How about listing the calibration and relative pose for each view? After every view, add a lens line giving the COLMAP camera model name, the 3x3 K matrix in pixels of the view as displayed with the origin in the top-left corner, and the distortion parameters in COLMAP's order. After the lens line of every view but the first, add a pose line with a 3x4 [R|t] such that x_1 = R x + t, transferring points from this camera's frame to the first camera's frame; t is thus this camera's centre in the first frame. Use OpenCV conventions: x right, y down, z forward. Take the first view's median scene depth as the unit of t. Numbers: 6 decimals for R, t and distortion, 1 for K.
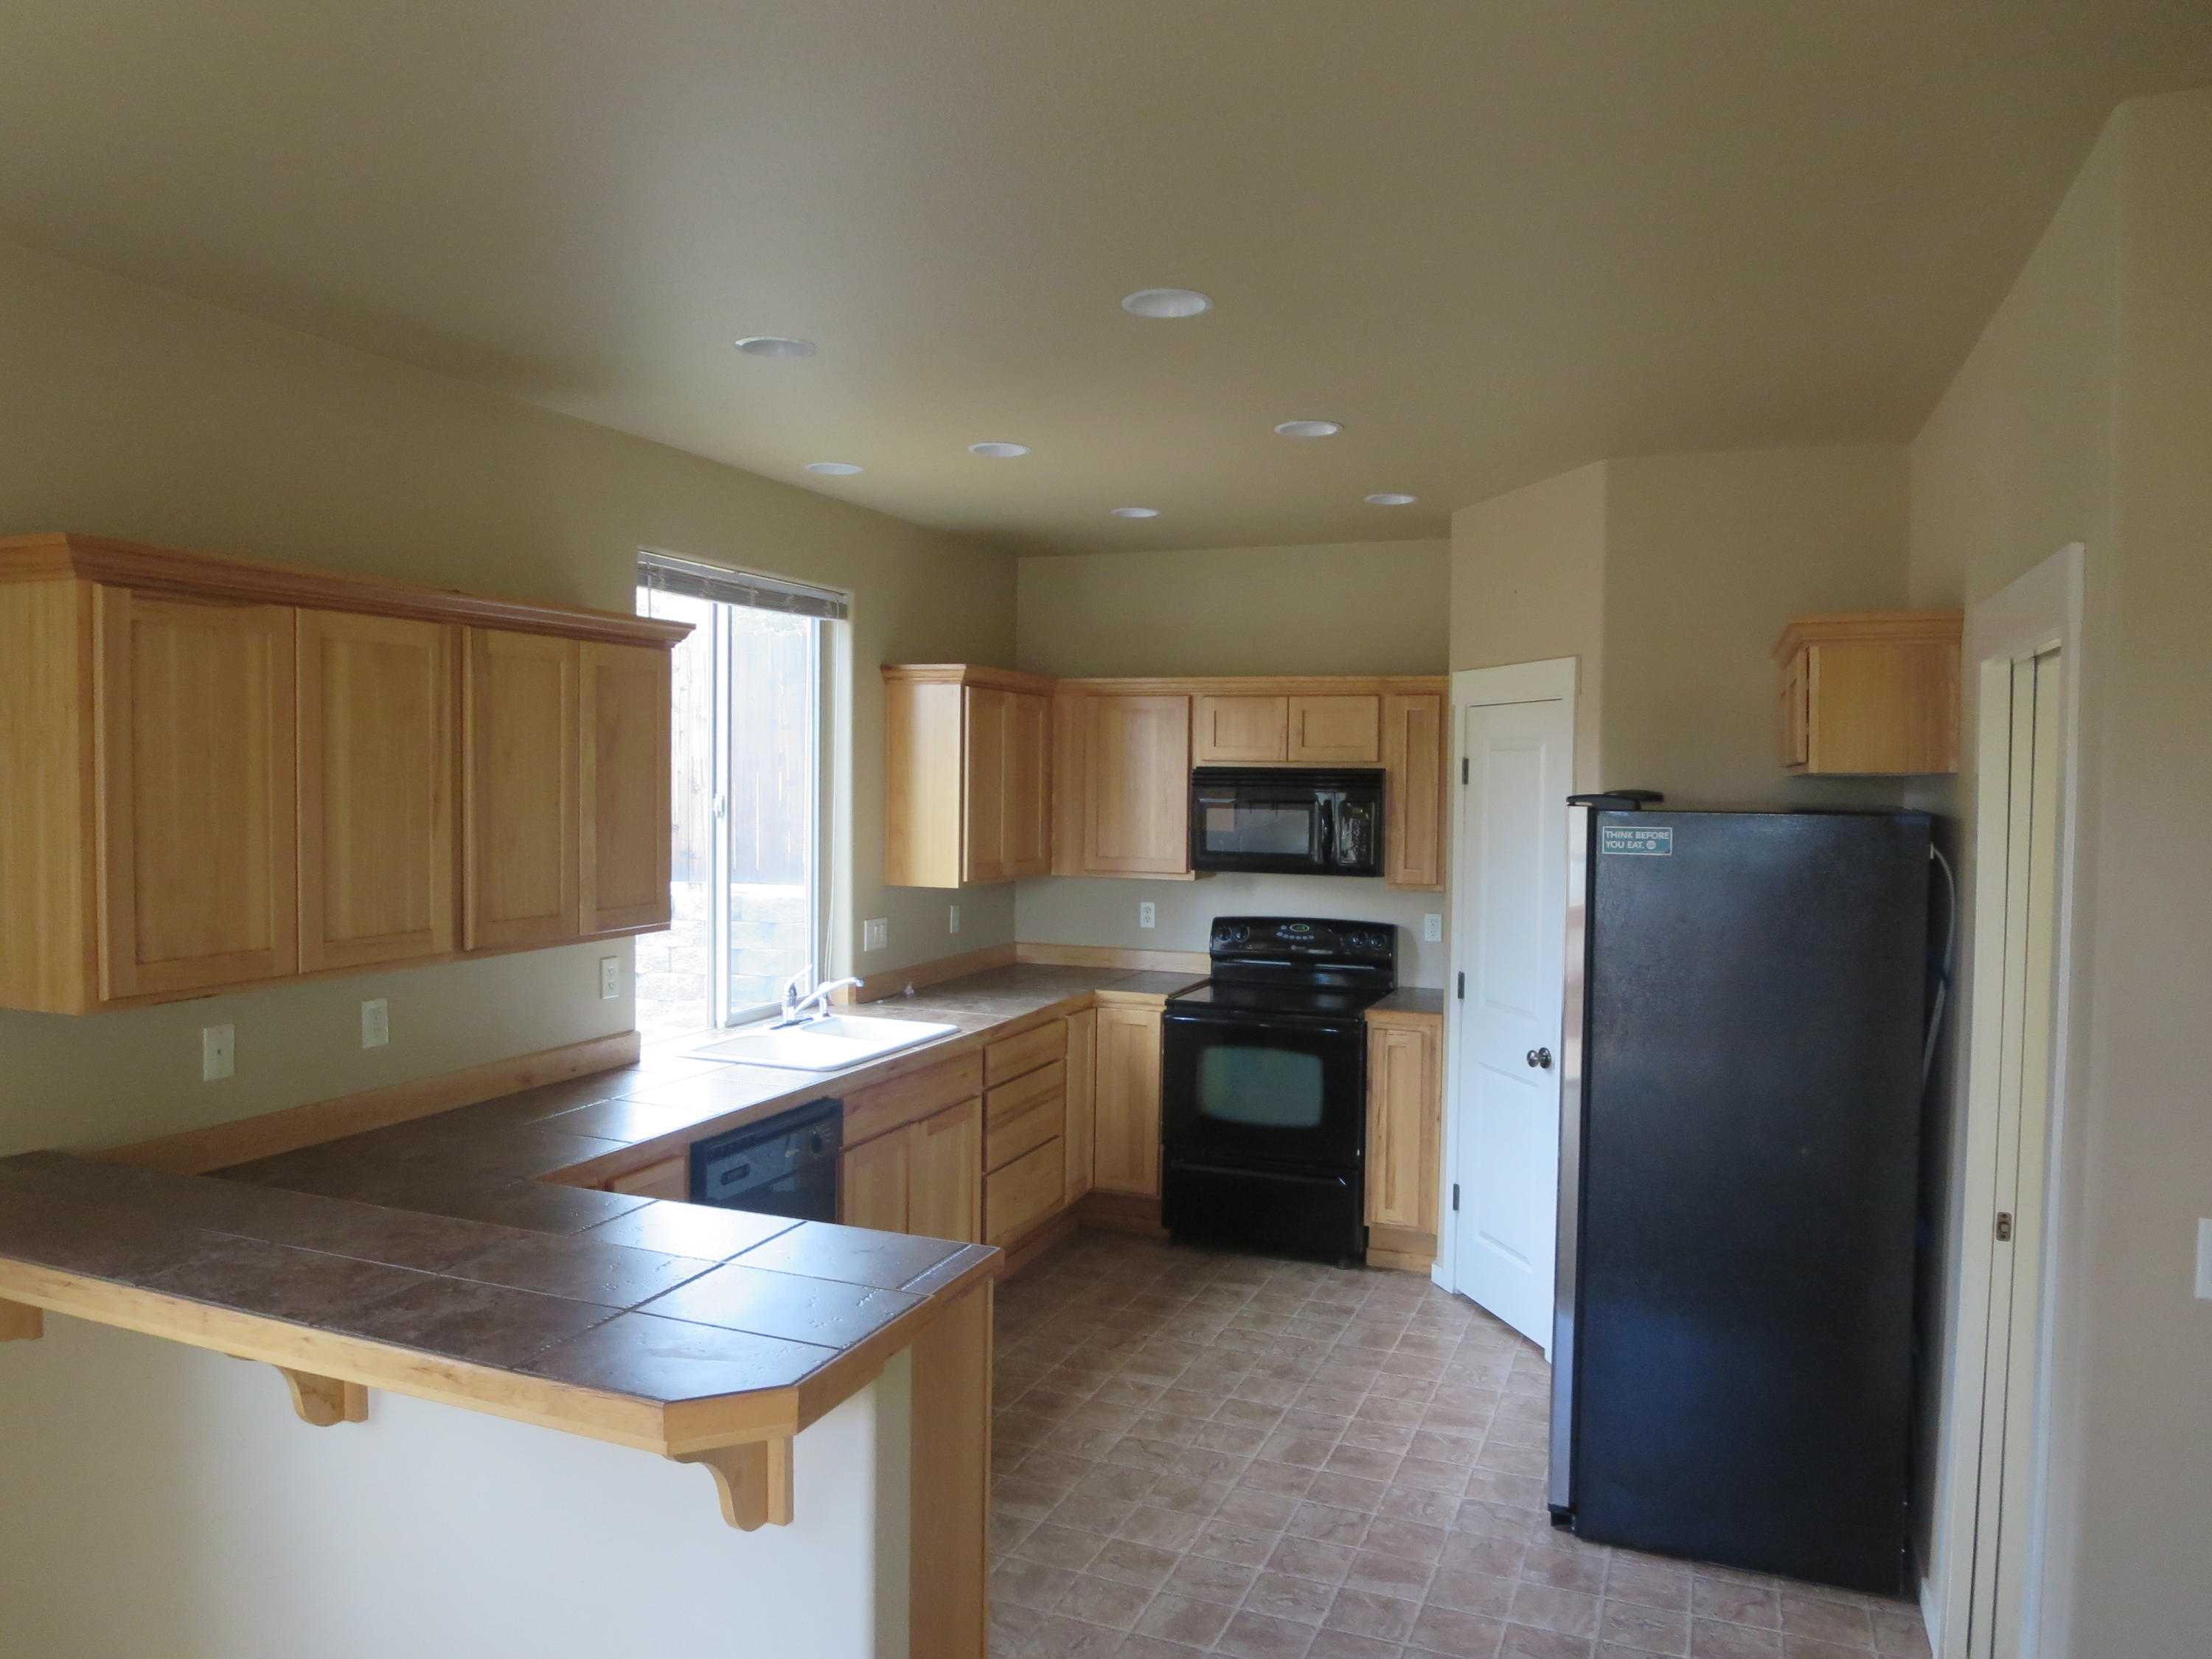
lens RADIAL K [[1519.9, 0, 1106.0], [0, 1519.9, 829.5], [0, 0, 1]] dist [-0.027256, -0.001541]
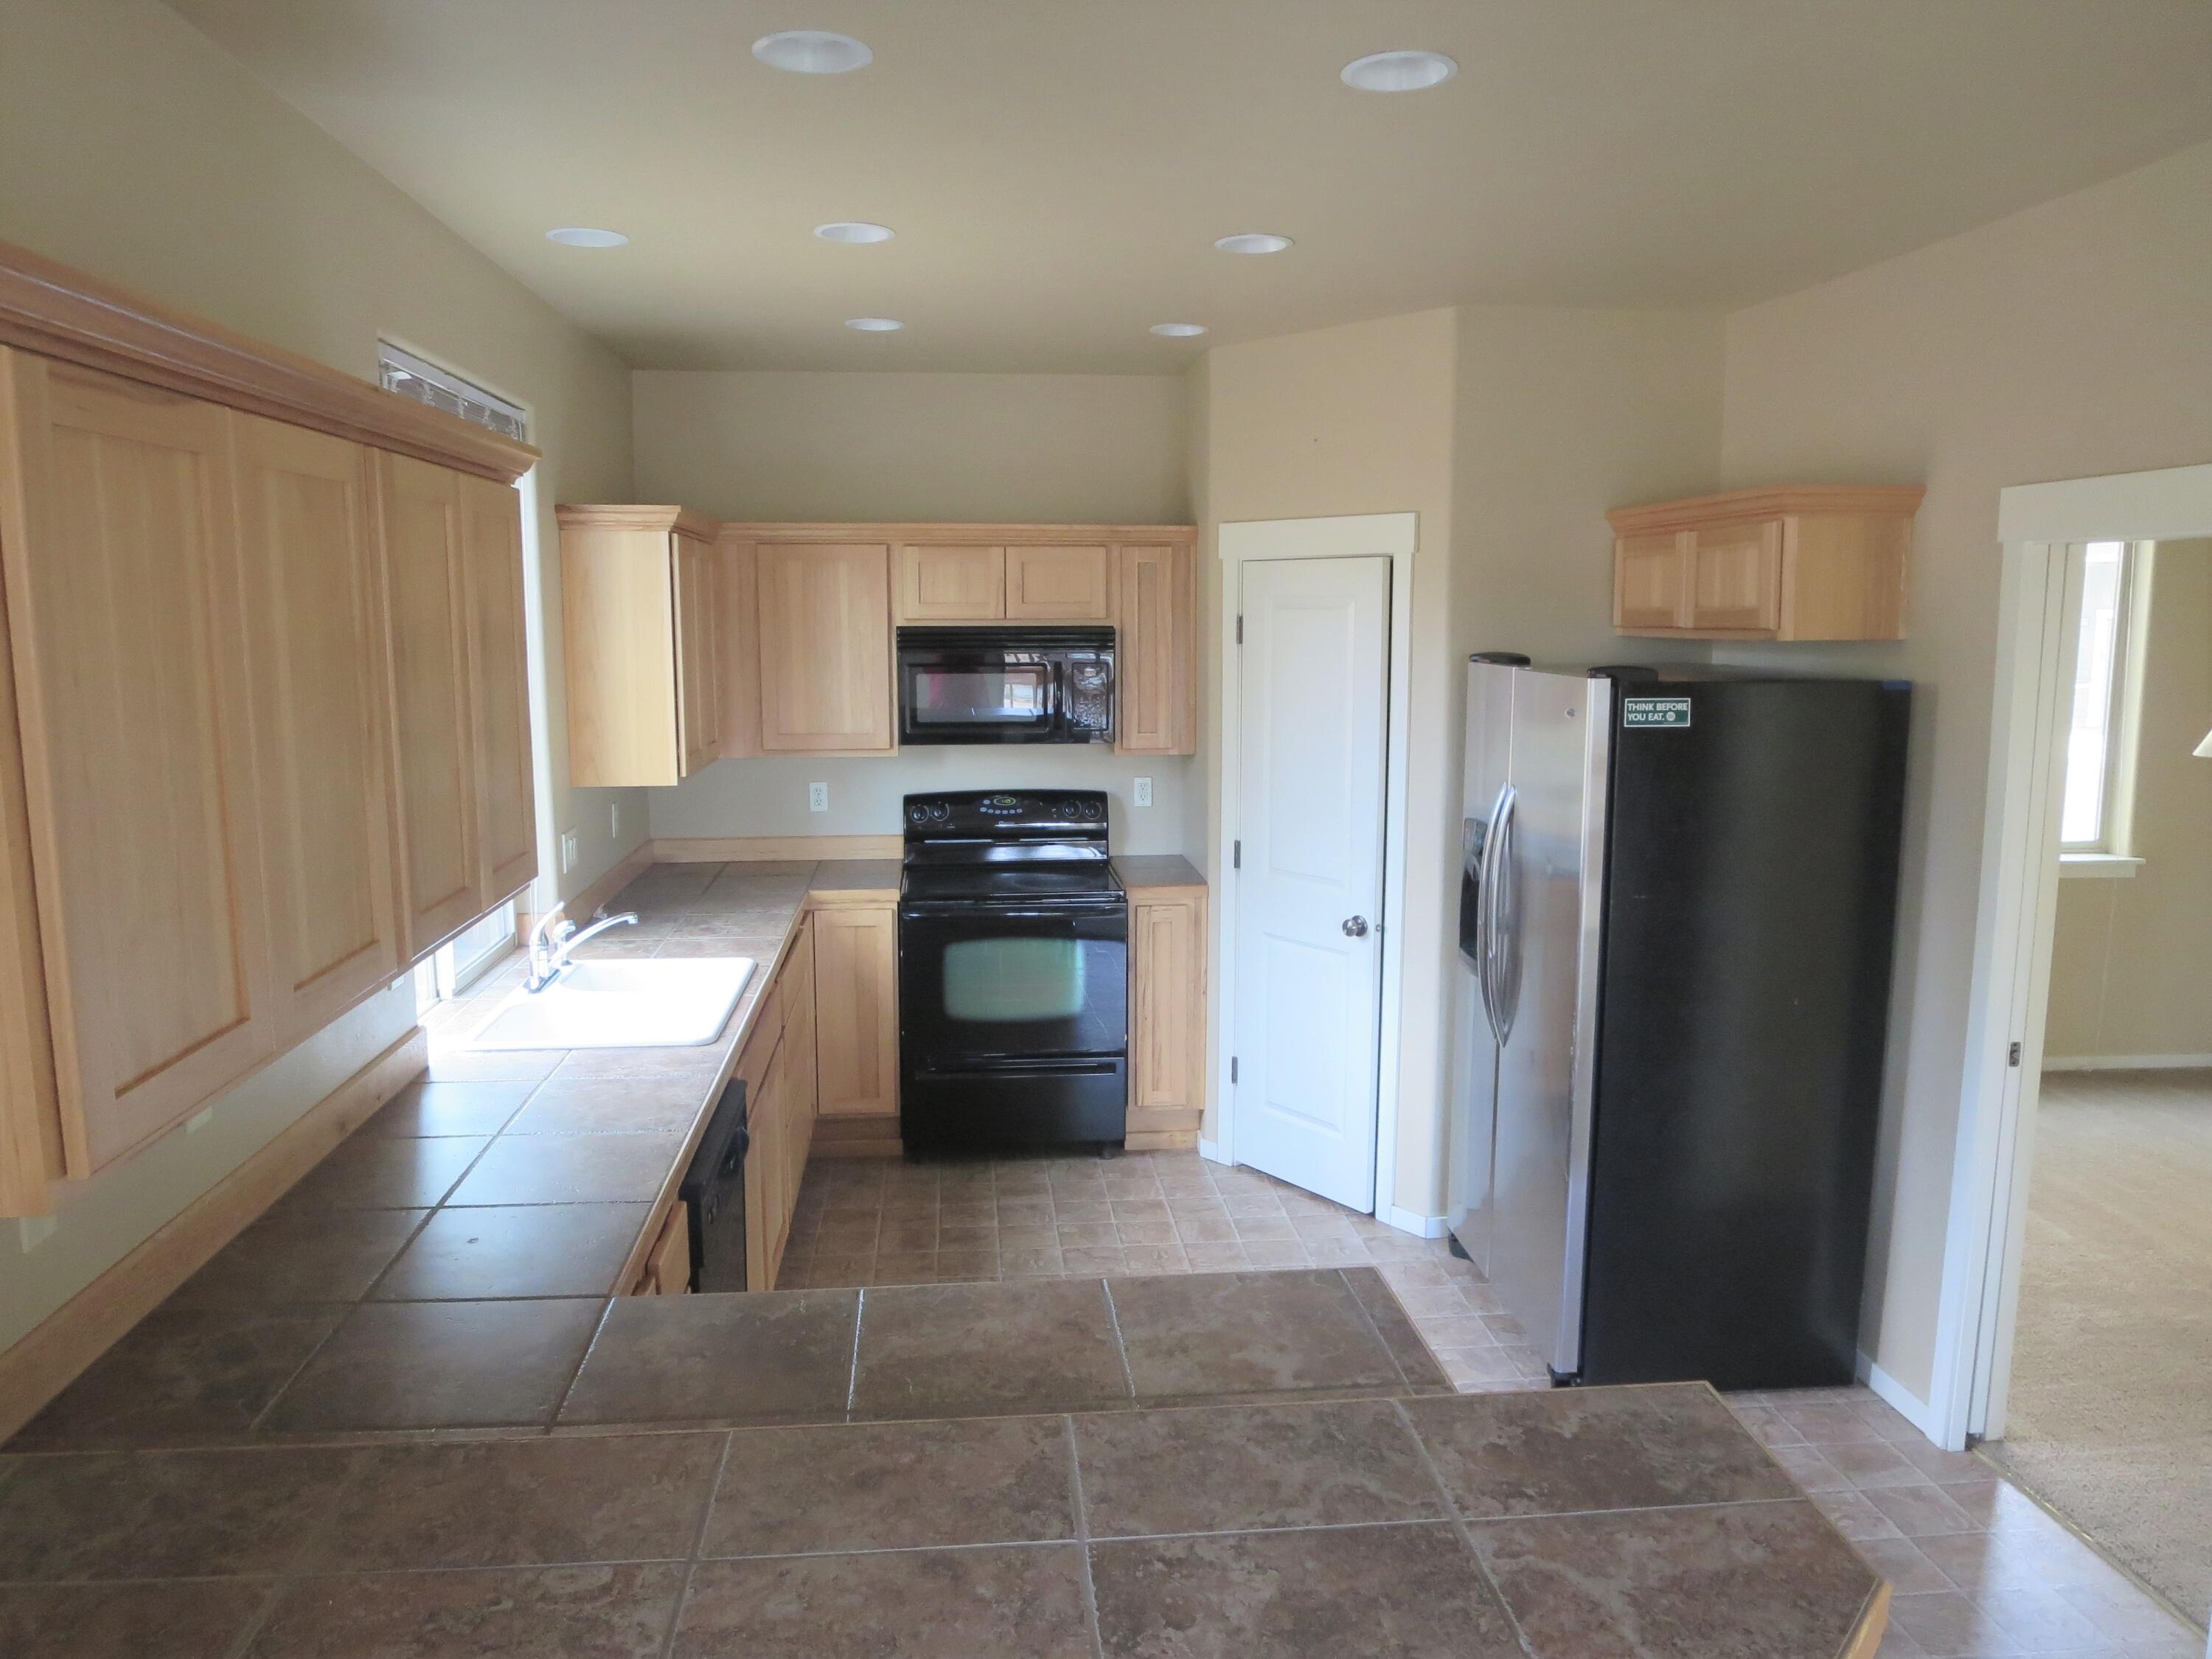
lens RADIAL K [[1519.9, 0, 1106.0], [0, 1519.9, 829.5], [0, 0, 1]] dist [-0.027256, -0.001541]
pose [[0.889938, -0.075874, 0.449725, -0.259469], [0.026711, 0.993043, 0.114682, -0.024589], [-0.455298, -0.090047, 0.885774, 0.177685]]
